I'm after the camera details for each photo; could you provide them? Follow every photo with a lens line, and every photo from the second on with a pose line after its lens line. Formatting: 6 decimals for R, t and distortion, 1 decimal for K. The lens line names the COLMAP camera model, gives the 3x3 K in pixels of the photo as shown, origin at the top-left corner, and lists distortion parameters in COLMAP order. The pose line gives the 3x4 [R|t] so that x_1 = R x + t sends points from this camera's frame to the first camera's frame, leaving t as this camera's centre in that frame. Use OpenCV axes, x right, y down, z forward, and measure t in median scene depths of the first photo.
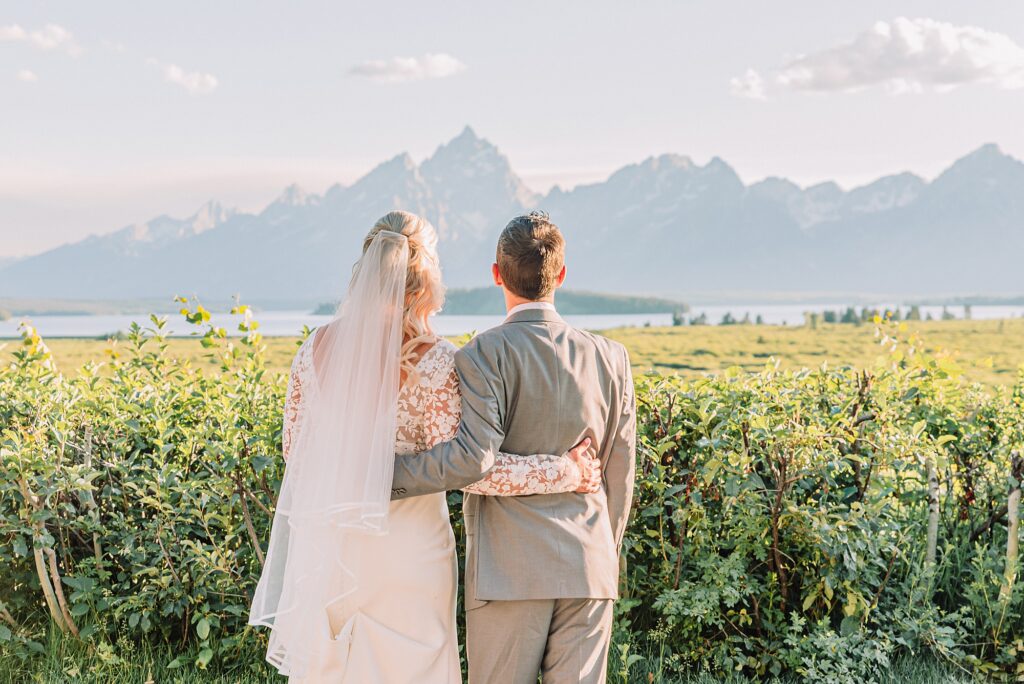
lens RADIAL K [[1998.2, 0, 512.0], [0, 1998.2, 342.0], [0, 0, 1]] dist [0.034374, 0.093285]
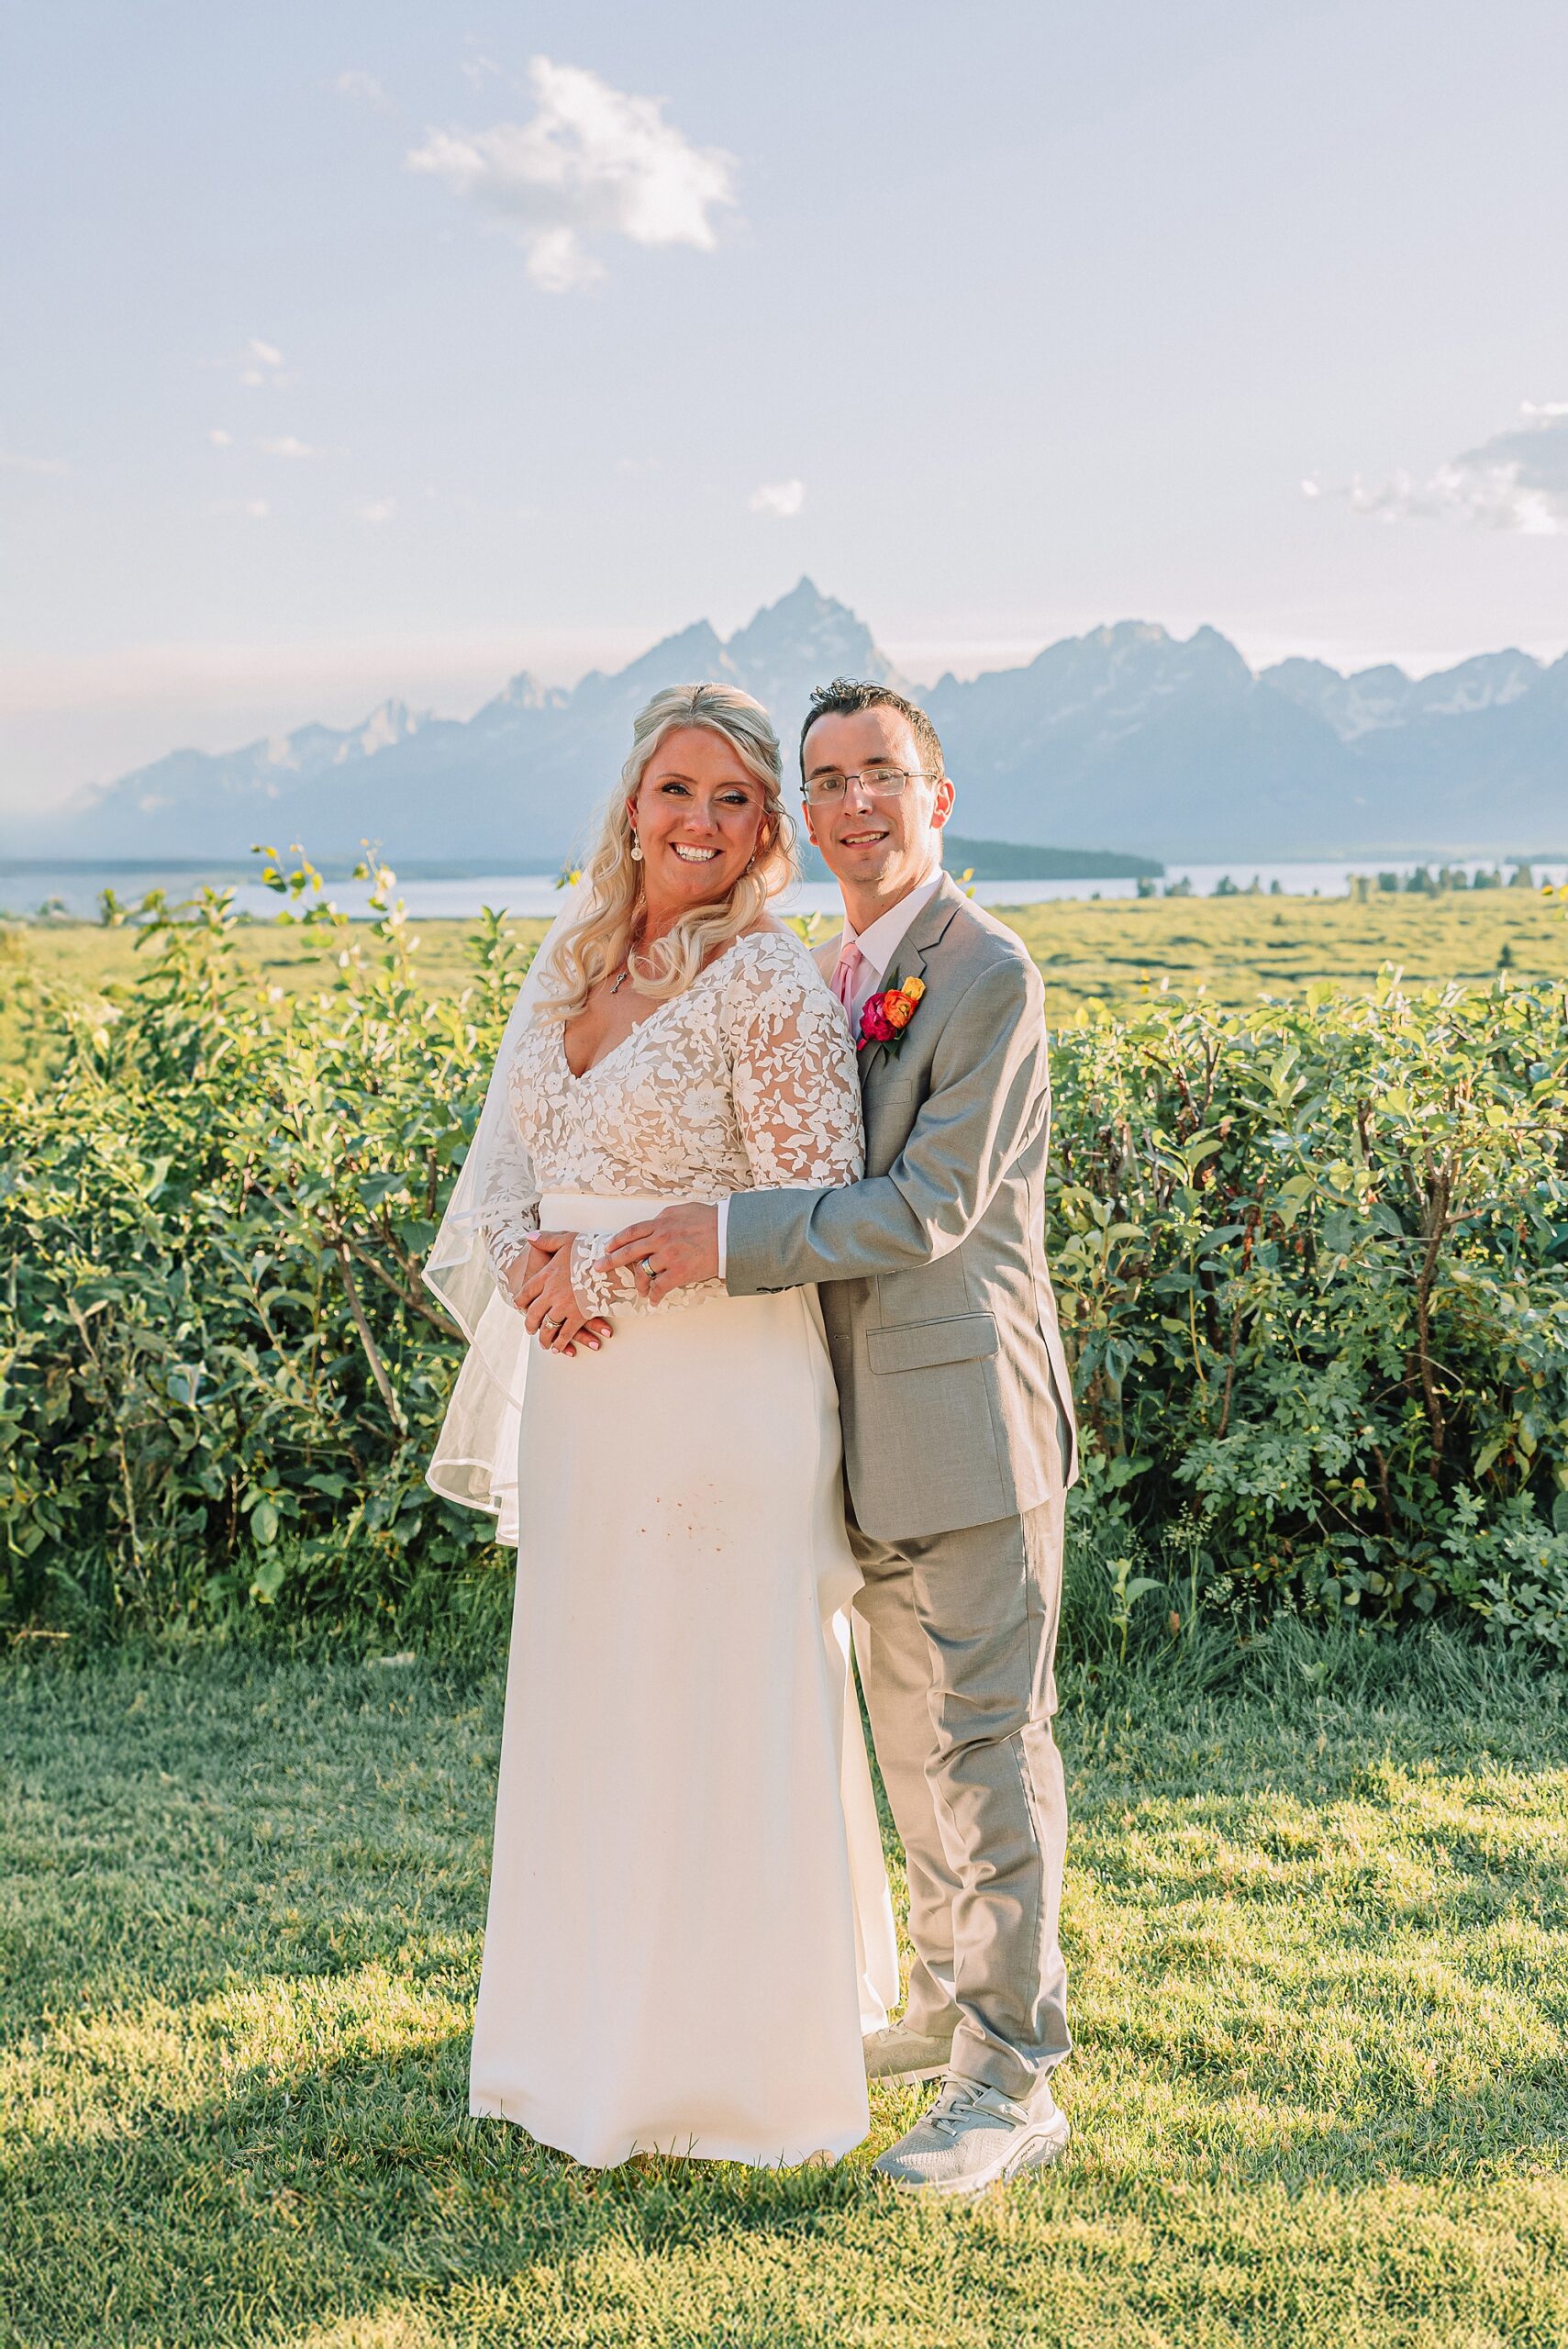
lens RADIAL K [[3207.6, 0, 931.7], [0, 3207.6, 1069.9], [0, 0, 1]] dist [0.009155, -0.002612]
pose [[0.999851, -0.005690, 0.016297, -0.001969], [0.004950, 0.998970, 0.045108, -0.003258], [-0.016537, -0.045021, 0.998849, 0.213068]]
